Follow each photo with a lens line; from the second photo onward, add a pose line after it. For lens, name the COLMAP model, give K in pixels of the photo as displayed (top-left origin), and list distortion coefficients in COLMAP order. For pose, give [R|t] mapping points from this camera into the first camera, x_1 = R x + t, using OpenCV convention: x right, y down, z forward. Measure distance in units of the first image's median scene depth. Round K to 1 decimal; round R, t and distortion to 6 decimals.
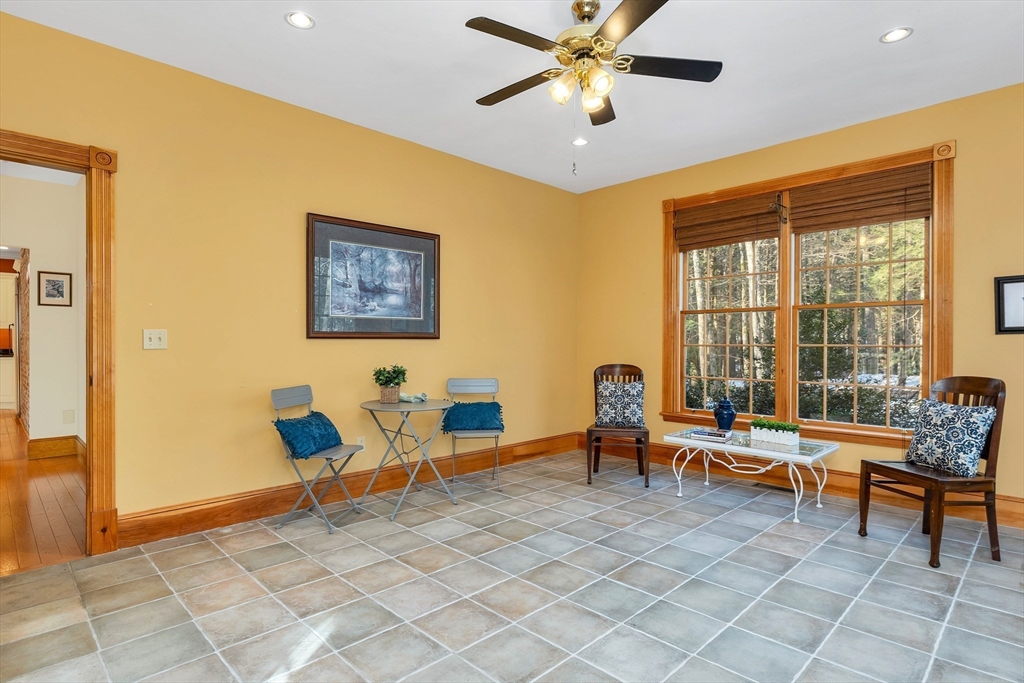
lens RADIAL K [[536.6, 0, 513.4], [0, 536.6, 343.5], [0, 0, 1]] dist [0.001434, 0.000404]
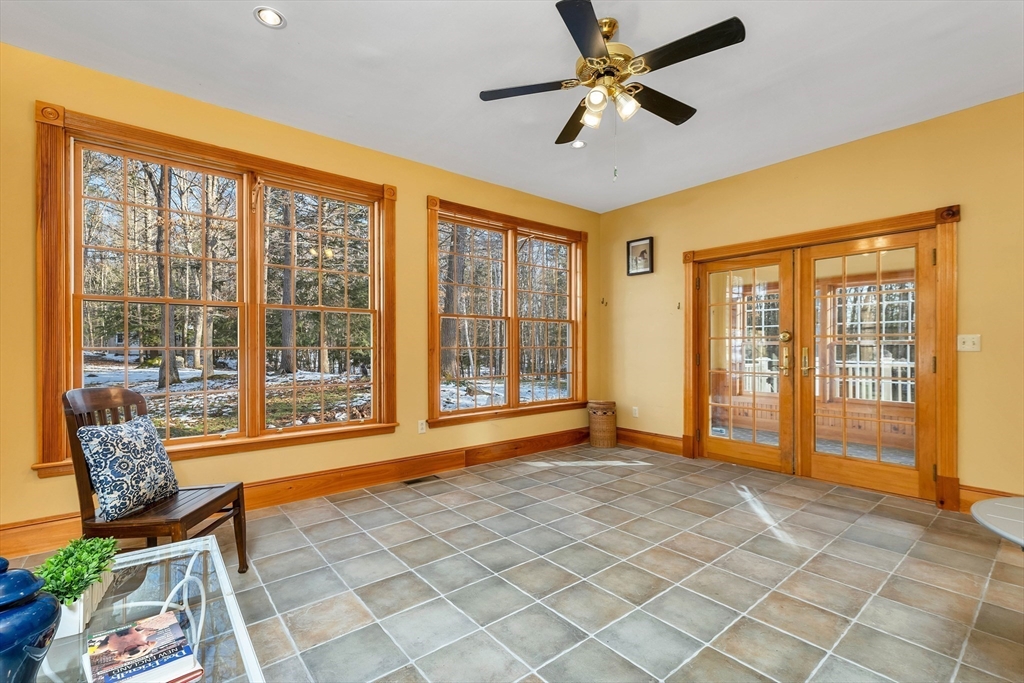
lens RADIAL K [[455.2, 0, 510.6], [0, 455.2, 344.8], [0, 0, 1]] dist [-0.001765, -0.000282]
pose [[-0.995673, 0.000133, 0.092927, 0.244454], [0.000051, 1.000000, -0.000887, -0.001041], [-0.092927, -0.000878, -0.995673, 2.002370]]
